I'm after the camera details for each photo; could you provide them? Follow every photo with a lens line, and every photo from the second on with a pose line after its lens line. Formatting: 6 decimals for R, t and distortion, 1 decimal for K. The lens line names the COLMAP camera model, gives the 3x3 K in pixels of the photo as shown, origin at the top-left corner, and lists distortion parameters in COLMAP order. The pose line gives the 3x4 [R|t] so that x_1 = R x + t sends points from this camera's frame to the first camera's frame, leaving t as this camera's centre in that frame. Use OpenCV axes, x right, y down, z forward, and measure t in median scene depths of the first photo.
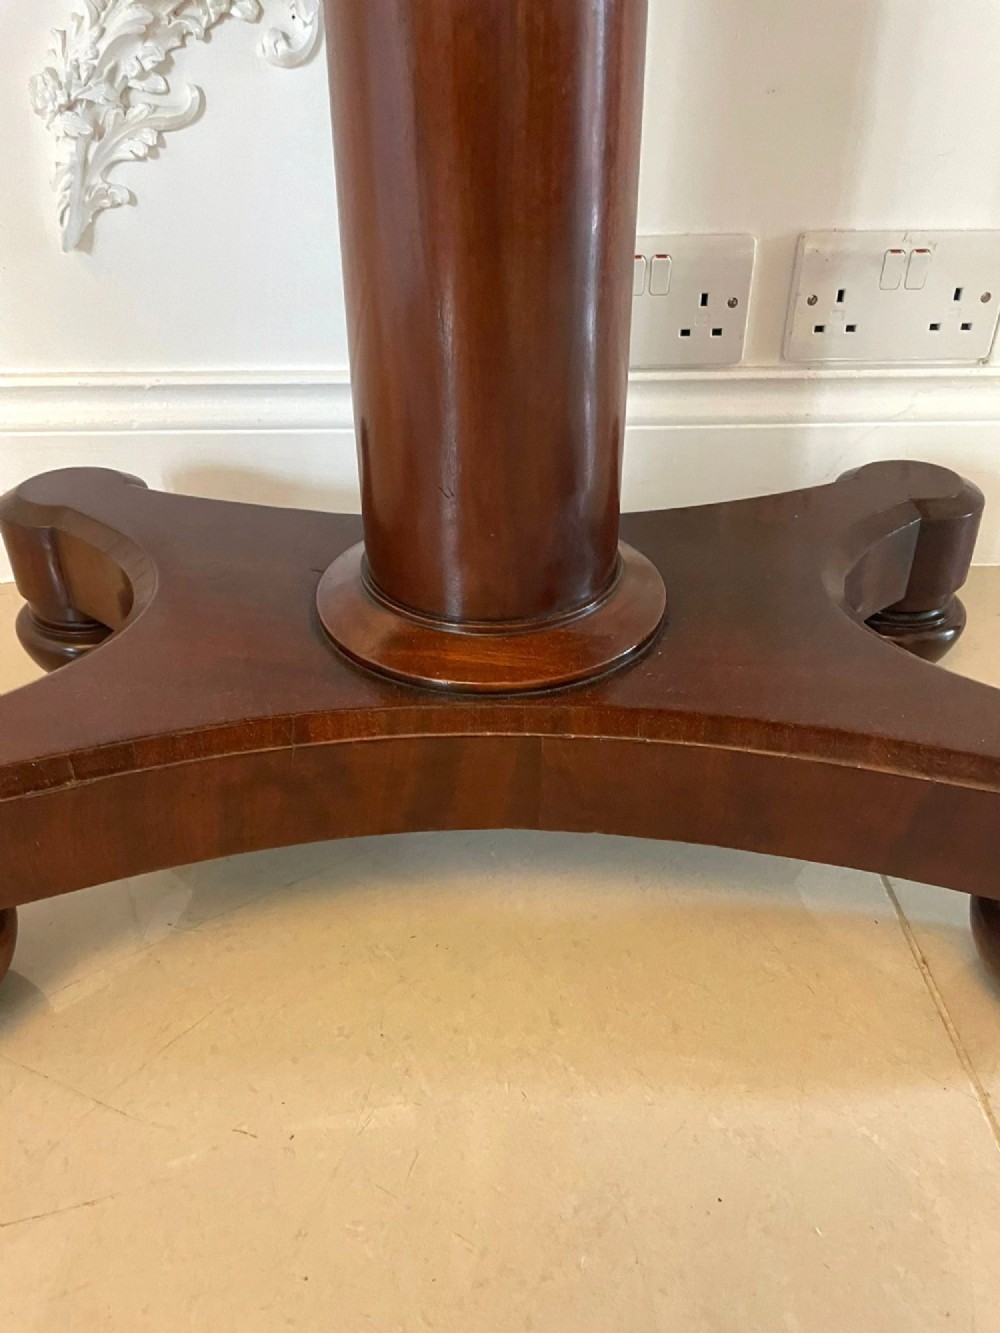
lens RADIAL K [[1006.8, 0, 500.0], [0, 1006.8, 666.5], [0, 0, 1]] dist [0.071080, -0.117254]
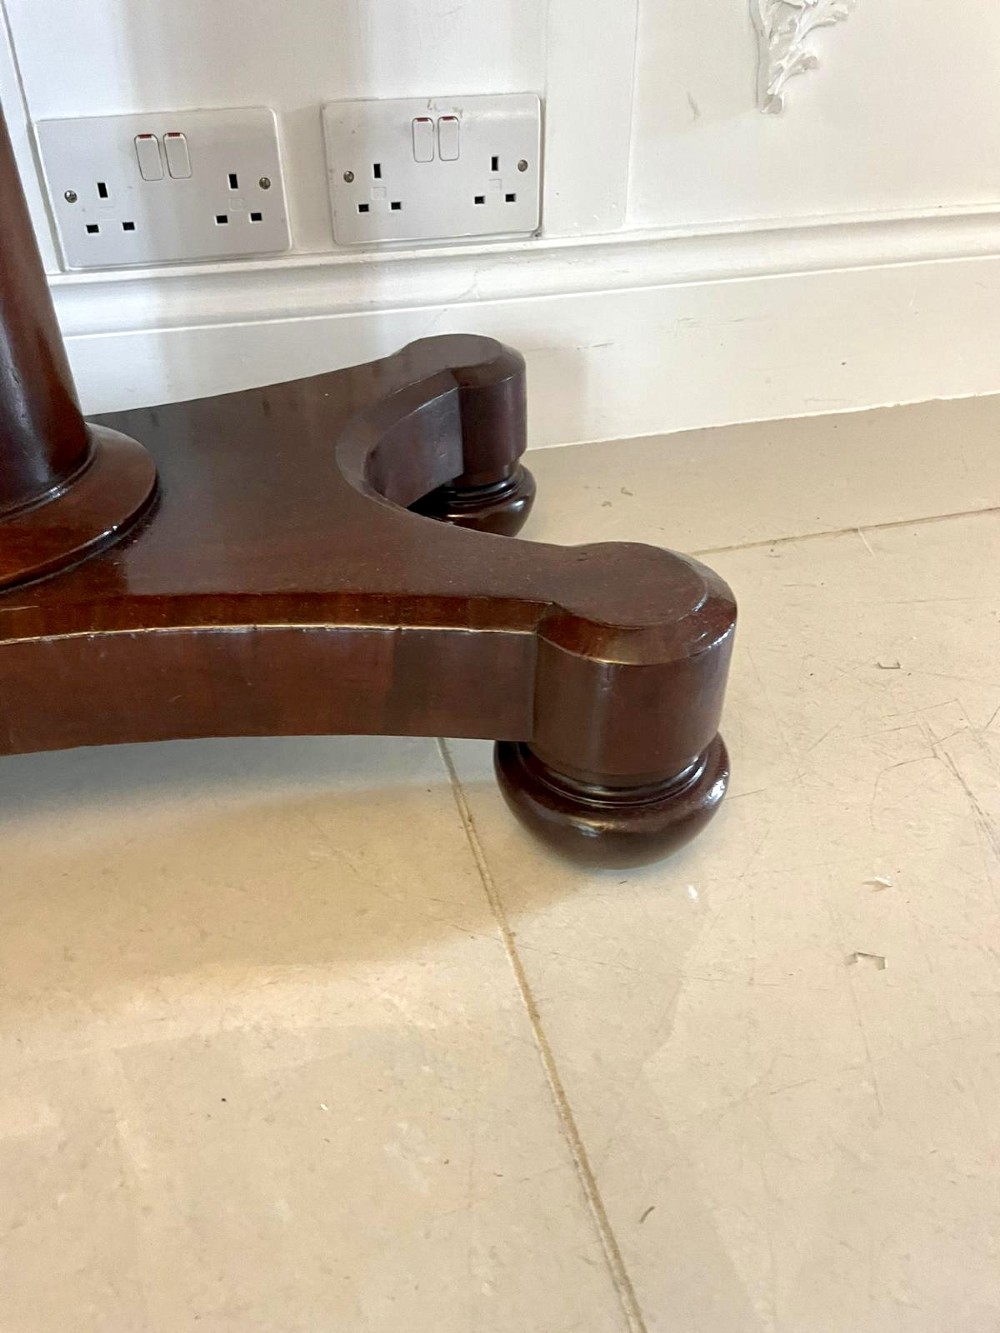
lens RADIAL K [[1006.8, 0, 500.0], [0, 1006.8, 666.5], [0, 0, 1]] dist [0.071080, -0.117254]
pose [[0.967692, -0.148060, 0.204086, 0.206179], [0.139400, 0.988637, 0.056256, 0.069989], [-0.210097, -0.025989, 0.977335, 0.025154]]
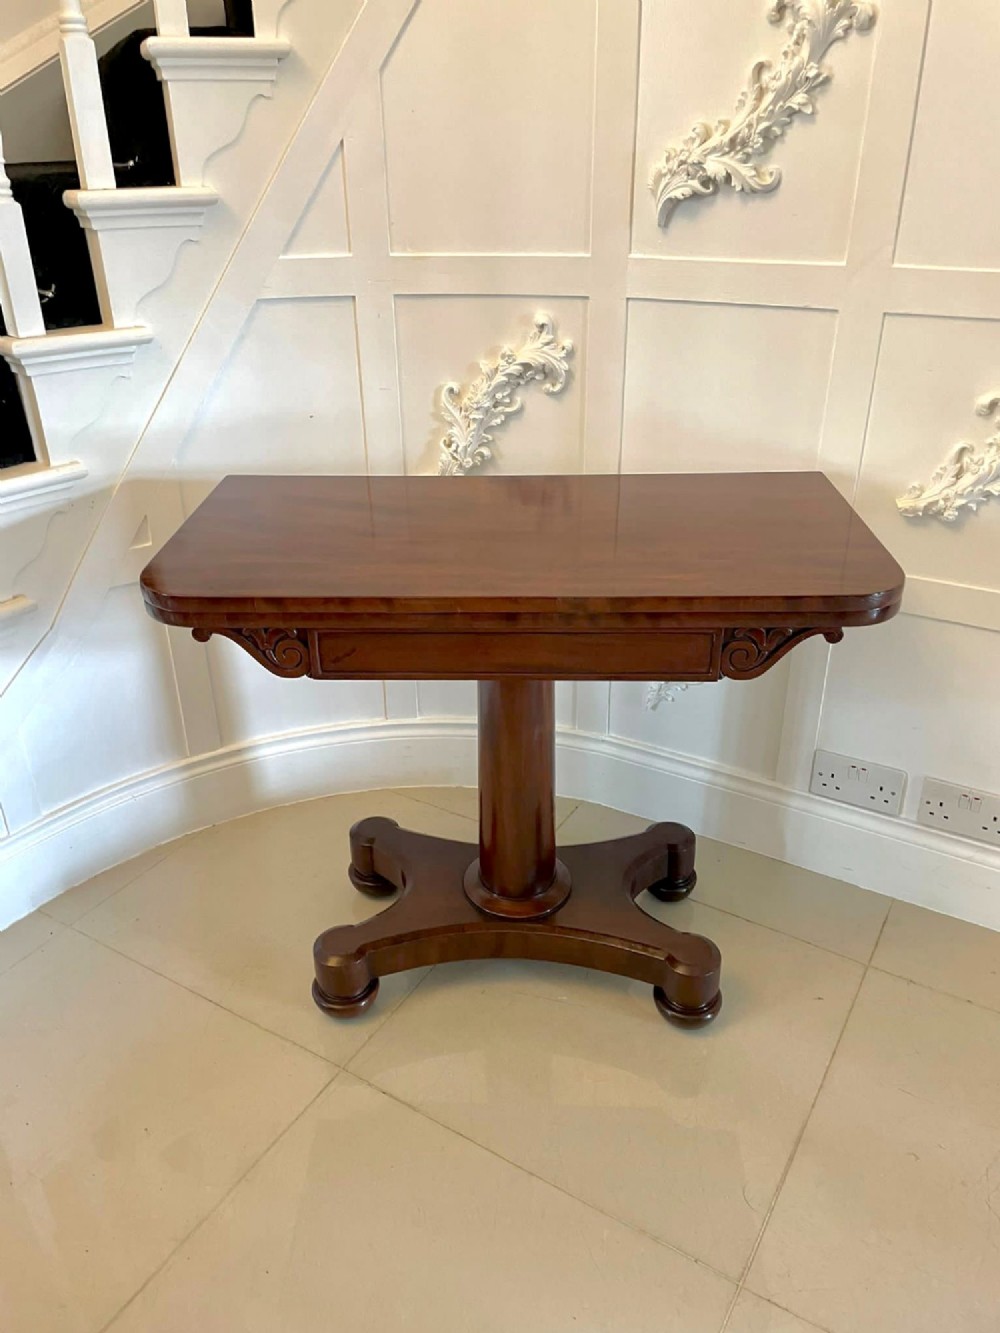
lens RADIAL K [[1037.7, 0, 480.0], [0, 1037.7, 650.1], [0, 0, 1]] dist [0.086475, -0.116018]
pose [[0.846143, 0.231290, -0.480153, 0.590544], [-0.279688, 0.959602, -0.030635, -0.378828], [0.453670, 0.160215, 0.876650, -1.965978]]
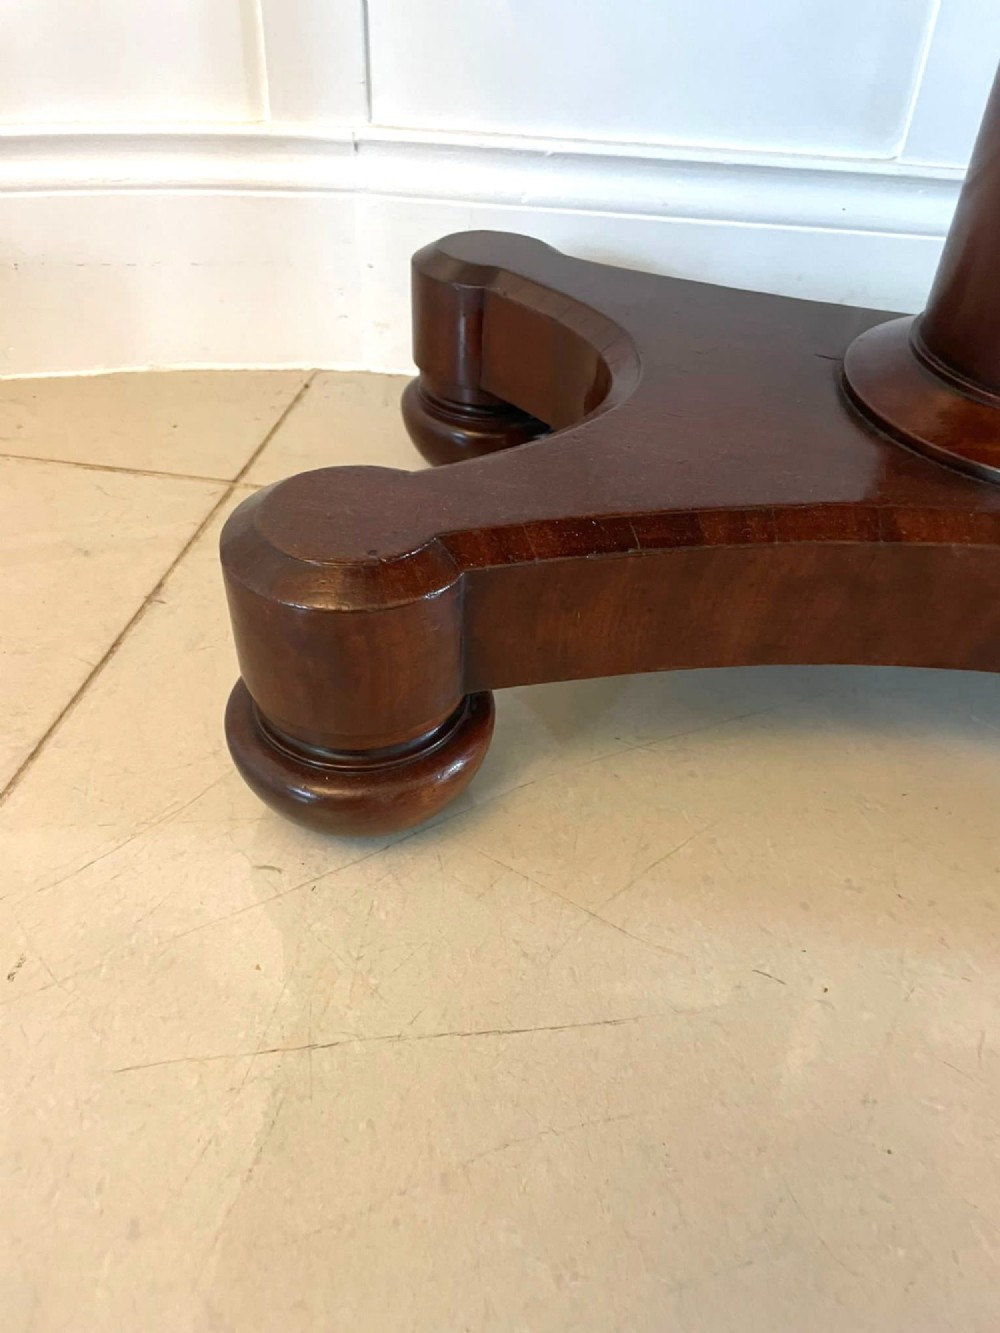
lens RADIAL K [[1036.8, 0, 473.4], [0, 1036.8, 646.8], [0, 0, 1]] dist [0.001319, -0.000924]
pose [[0.983077, 0.133820, -0.125105, -0.277384], [-0.122221, 0.987827, 0.096226, 0.082001], [0.136459, -0.079307, 0.987466, 0.072816]]
